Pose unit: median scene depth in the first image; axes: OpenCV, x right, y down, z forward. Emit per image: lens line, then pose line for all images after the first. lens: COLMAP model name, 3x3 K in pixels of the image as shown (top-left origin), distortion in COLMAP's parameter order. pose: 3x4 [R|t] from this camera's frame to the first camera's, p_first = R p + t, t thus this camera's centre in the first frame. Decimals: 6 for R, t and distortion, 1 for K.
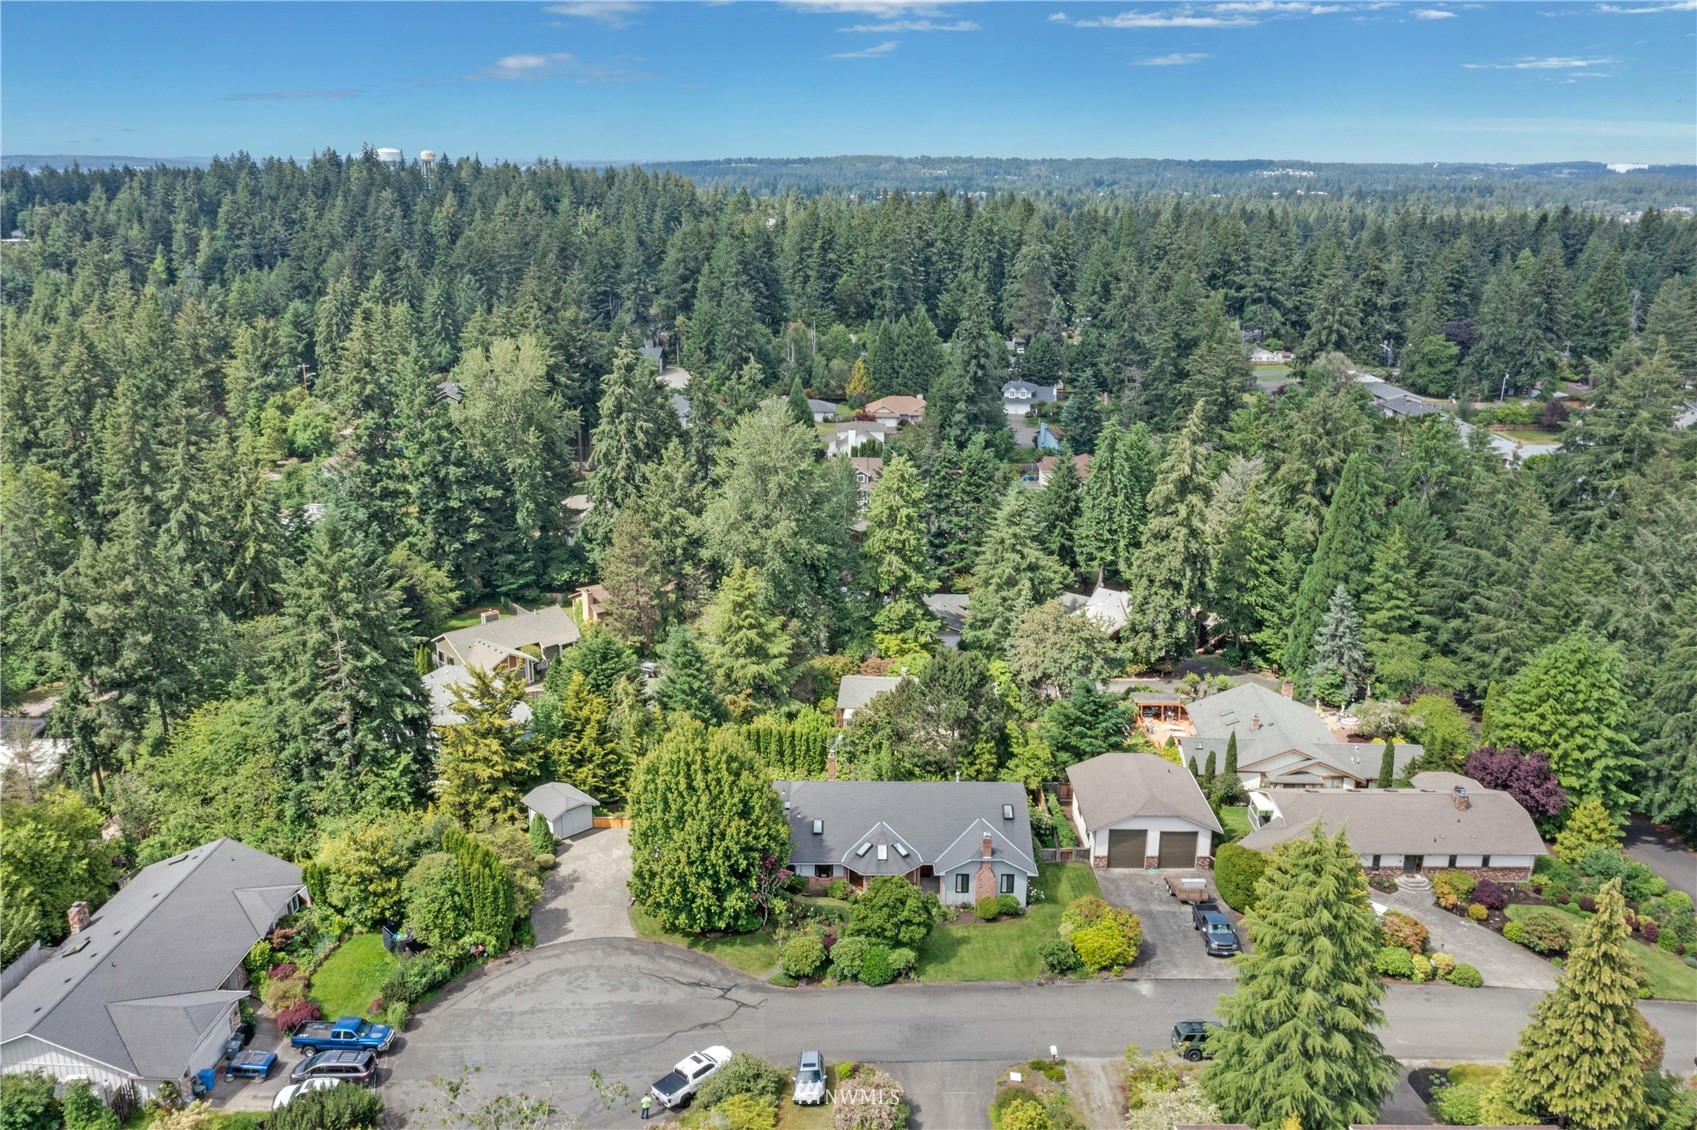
lens RADIAL K [[1356.0, 0, 848.5], [0, 1356.0, 565.0], [0, 0, 1]] dist [-0.008367, -0.000955]
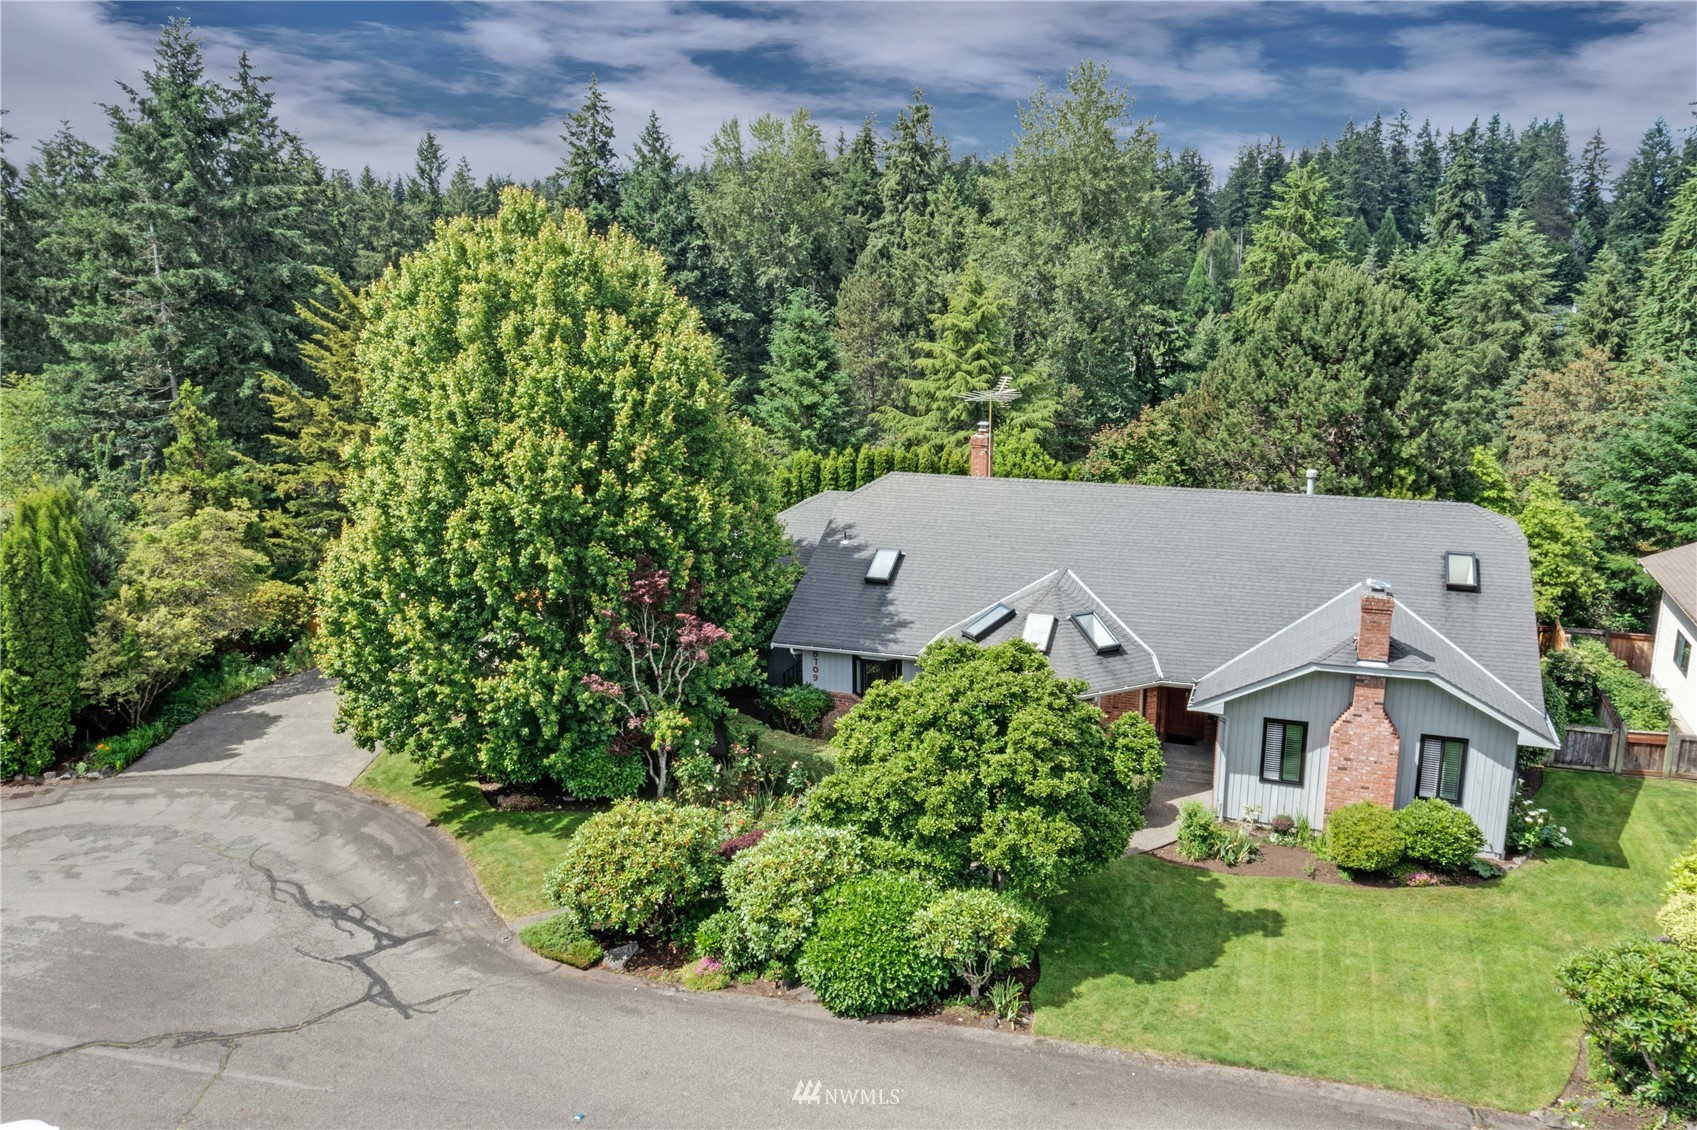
lens RADIAL K [[1356.0, 0, 848.5], [0, 1356.0, 565.0], [0, 0, 1]] dist [-0.008367, -0.000955]
pose [[0.945260, 0.069009, -0.318939, 0.089400], [-0.082251, 0.996212, -0.028221, 0.217712], [0.315783, 0.052909, 0.947355, 0.701700]]
